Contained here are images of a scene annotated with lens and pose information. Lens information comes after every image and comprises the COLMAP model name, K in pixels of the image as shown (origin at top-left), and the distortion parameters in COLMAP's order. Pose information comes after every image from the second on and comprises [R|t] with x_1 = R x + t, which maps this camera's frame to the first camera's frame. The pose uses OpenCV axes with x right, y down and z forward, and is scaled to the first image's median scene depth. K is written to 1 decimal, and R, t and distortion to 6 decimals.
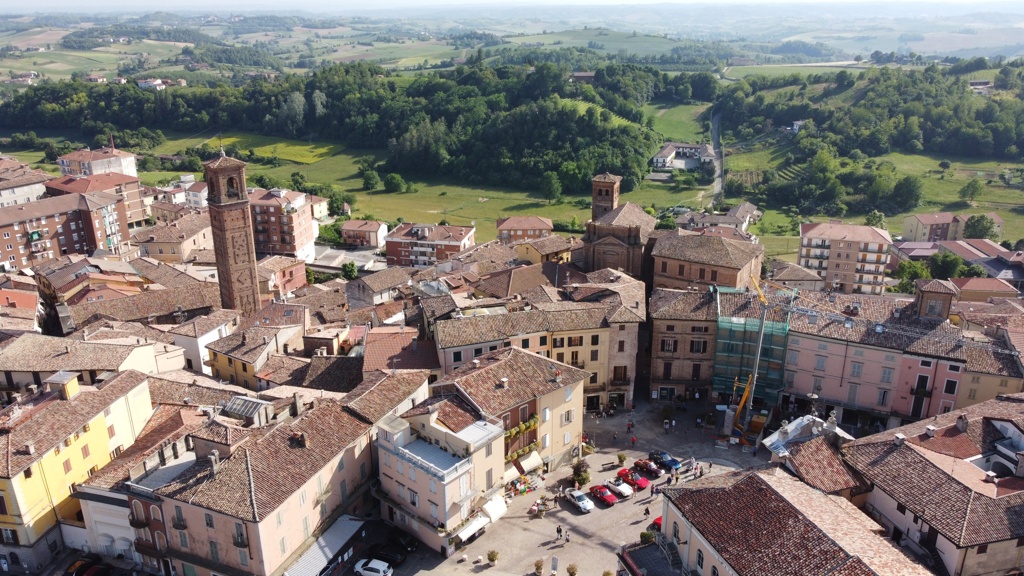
lens RADIAL K [[782.2, 0, 512.0], [0, 782.2, 288.0], [0, 0, 1]] dist [0.006442, -0.002849]
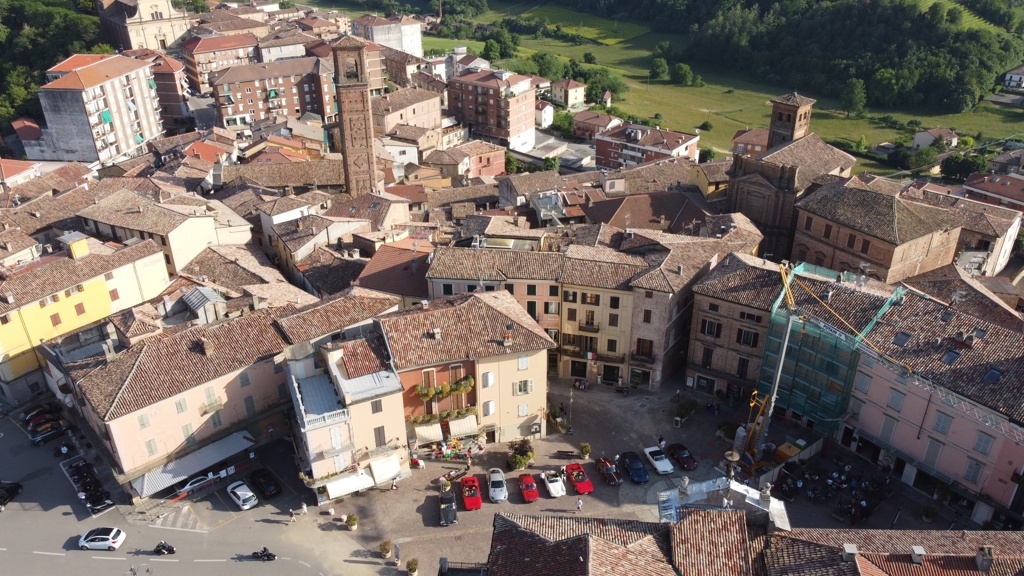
lens RADIAL K [[782.2, 0, 512.0], [0, 782.2, 288.0], [0, 0, 1]] dist [0.006442, -0.002849]
pose [[0.903024, 0.203127, -0.378532, 0.236450], [-0.147029, 0.974071, 0.171951, -0.055345], [0.403646, -0.099620, 0.909476, 0.154539]]
